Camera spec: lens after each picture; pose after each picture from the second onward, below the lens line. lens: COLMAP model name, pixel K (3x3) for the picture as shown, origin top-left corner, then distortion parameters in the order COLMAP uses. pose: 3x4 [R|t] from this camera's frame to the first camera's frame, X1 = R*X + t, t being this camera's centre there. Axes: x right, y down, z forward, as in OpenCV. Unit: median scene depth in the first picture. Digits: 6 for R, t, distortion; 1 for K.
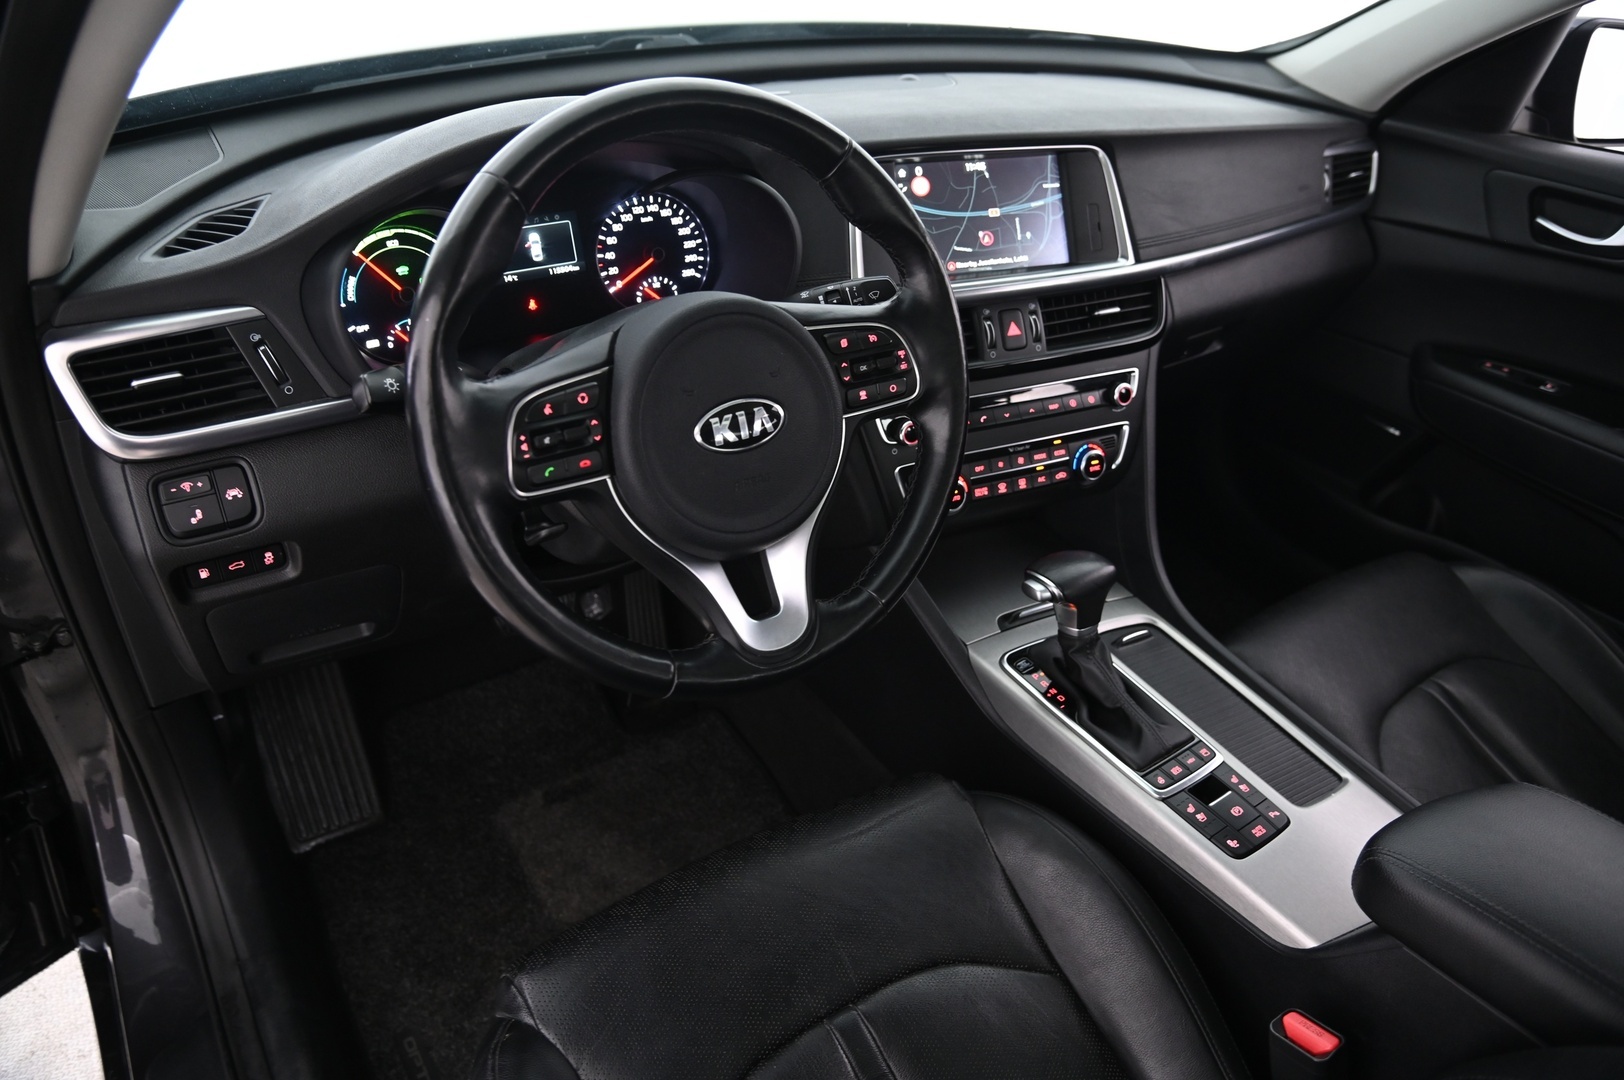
lens RADIAL K [[1124.5, 0, 834.0], [0, 1124.5, 542.8], [0, 0, 1]] dist [-0.122432, 0.070197]
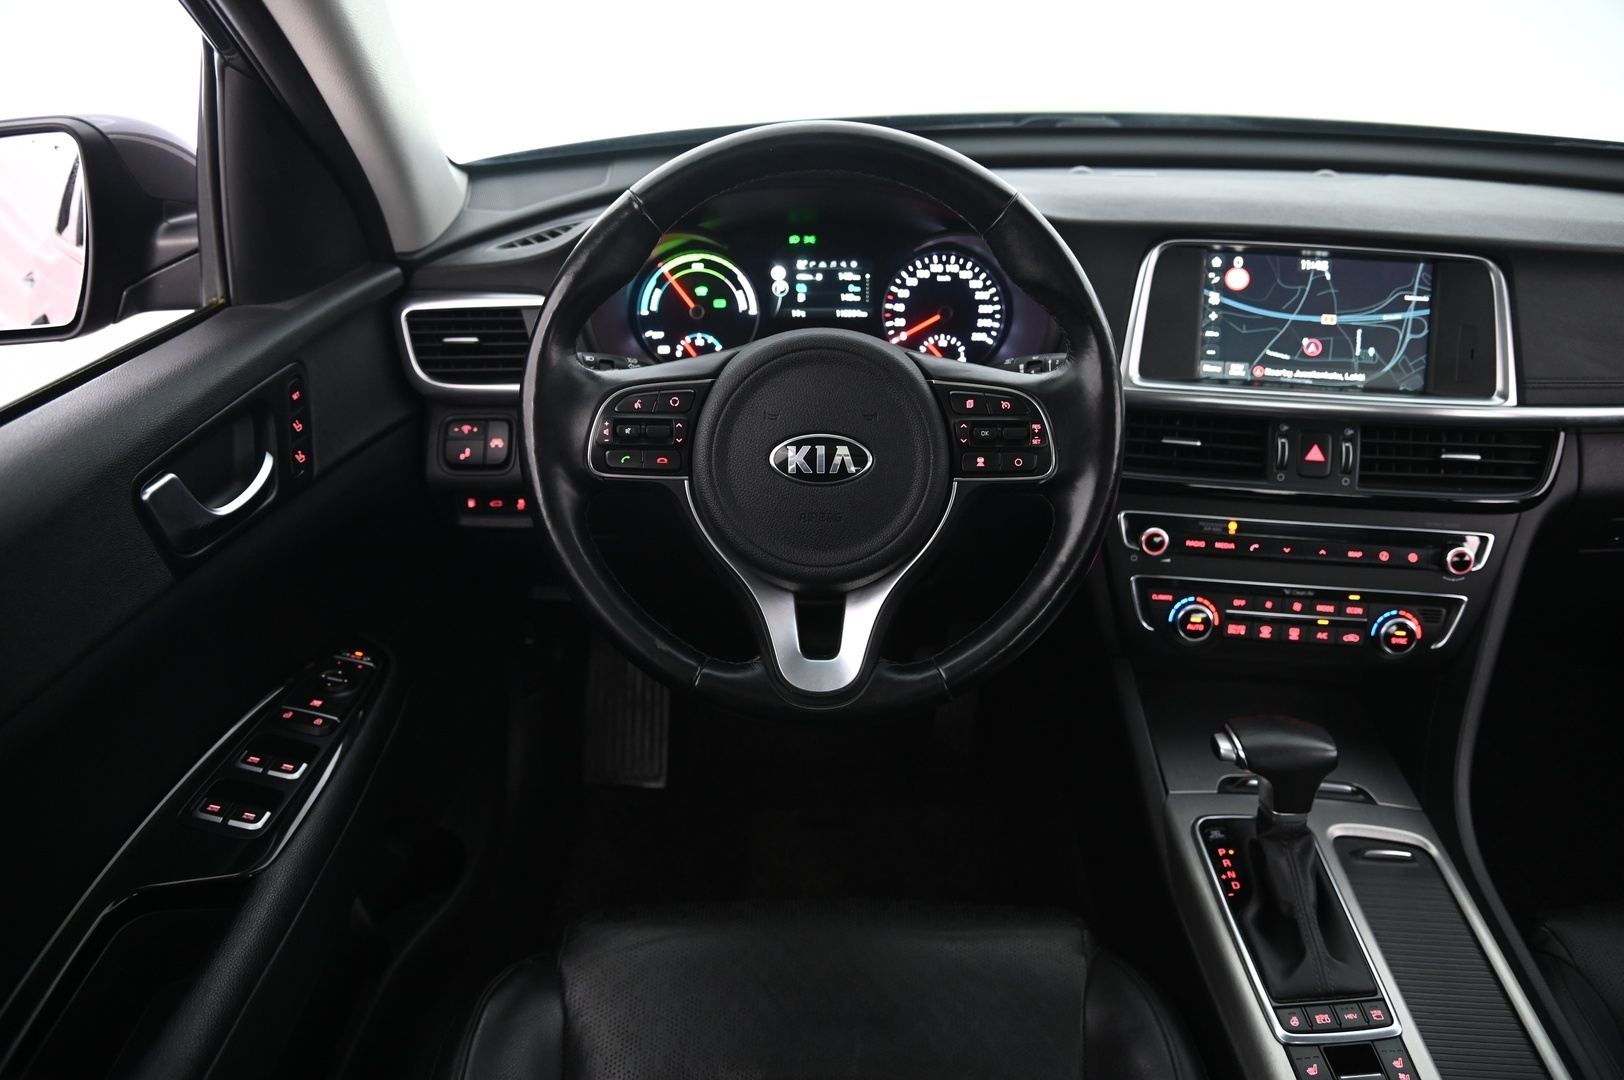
lens RADIAL K [[1124.5, 0, 834.0], [0, 1124.5, 542.8], [0, 0, 1]] dist [-0.122432, 0.070197]
pose [[0.822164, 0.219418, -0.525264, 0.332305], [-0.267312, 0.963478, -0.015936, -0.014089], [0.502584, 0.153511, 0.850790, 0.113499]]
